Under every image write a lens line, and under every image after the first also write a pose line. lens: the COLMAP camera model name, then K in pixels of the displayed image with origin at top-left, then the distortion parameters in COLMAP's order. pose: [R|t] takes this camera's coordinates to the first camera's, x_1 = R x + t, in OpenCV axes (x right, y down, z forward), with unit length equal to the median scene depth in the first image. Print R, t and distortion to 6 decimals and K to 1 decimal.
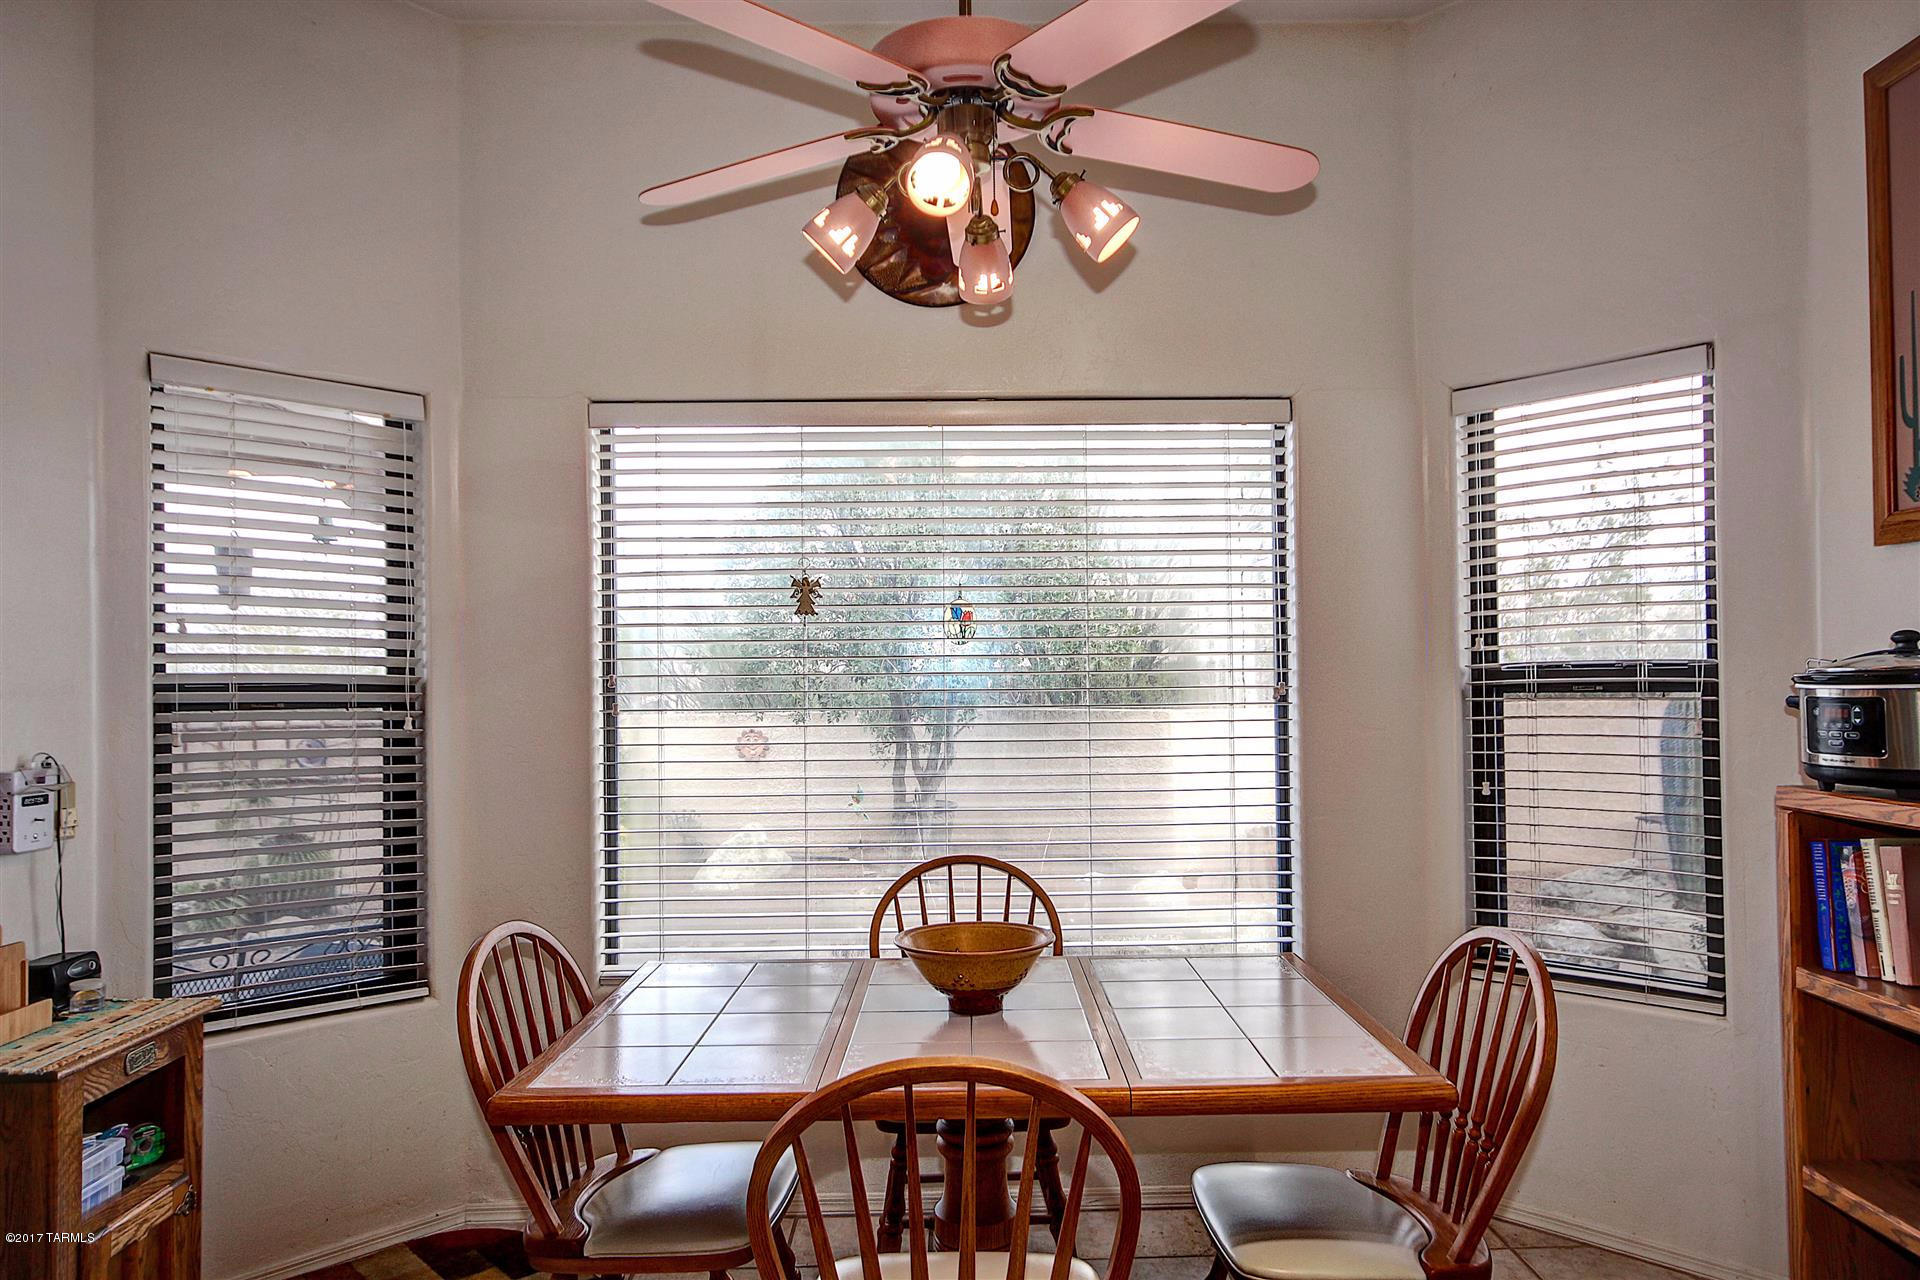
lens RADIAL K [[1322.1, 0, 967.0], [0, 1322.1, 661.0], [0, 0, 1]] dist [0.003075, 0.003253]
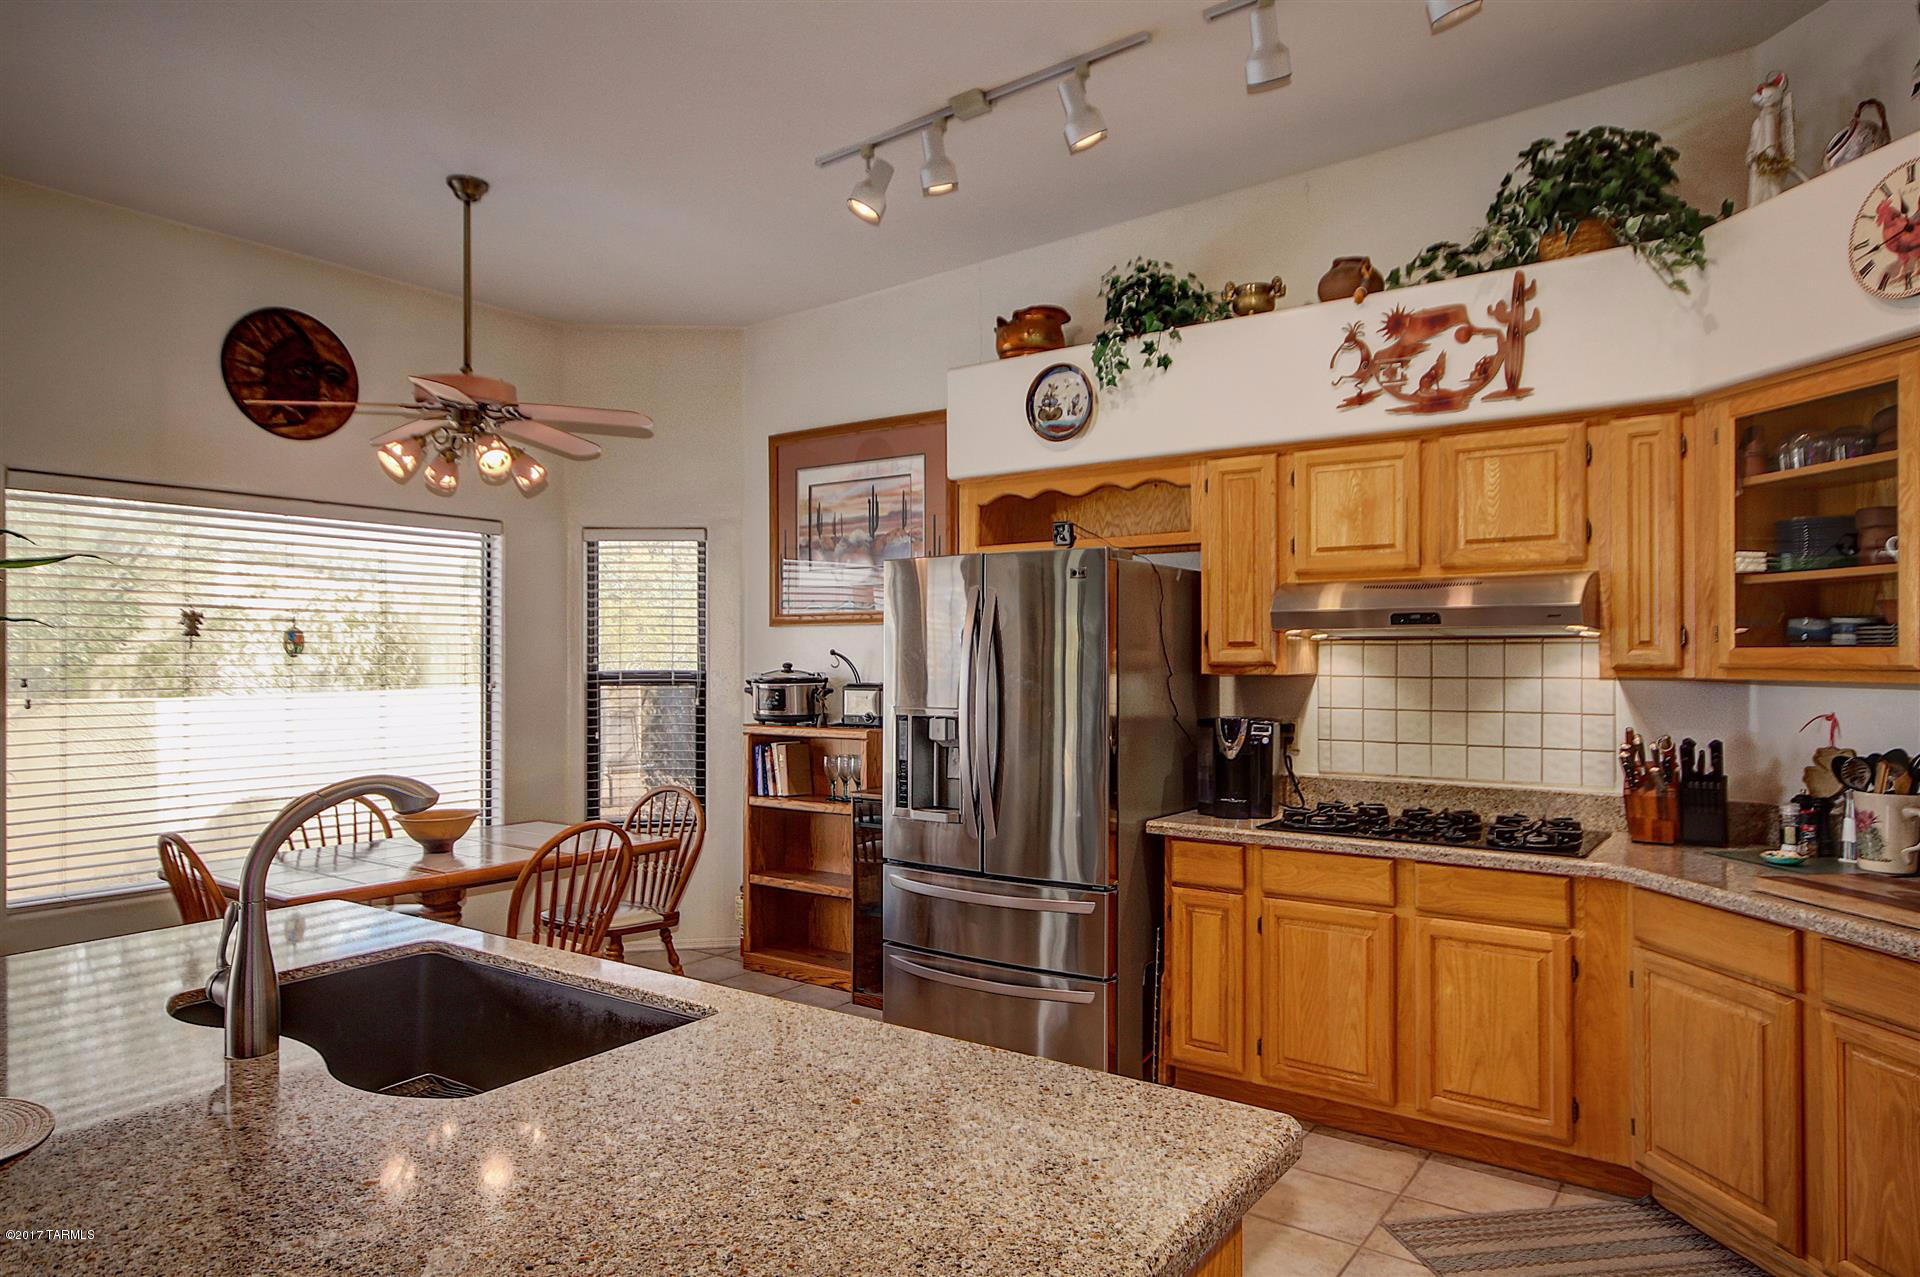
lens RADIAL K [[1145.2, 0, 1003.8], [0, 1145.2, 645.0], [0, 0, 1]] dist [-0.001203, 0.000381]
pose [[0.570173, 0.020631, 0.821265, -0.889788], [-0.020395, 0.999732, -0.010955, -0.041291], [-0.821271, -0.010504, 0.570441, -0.634216]]
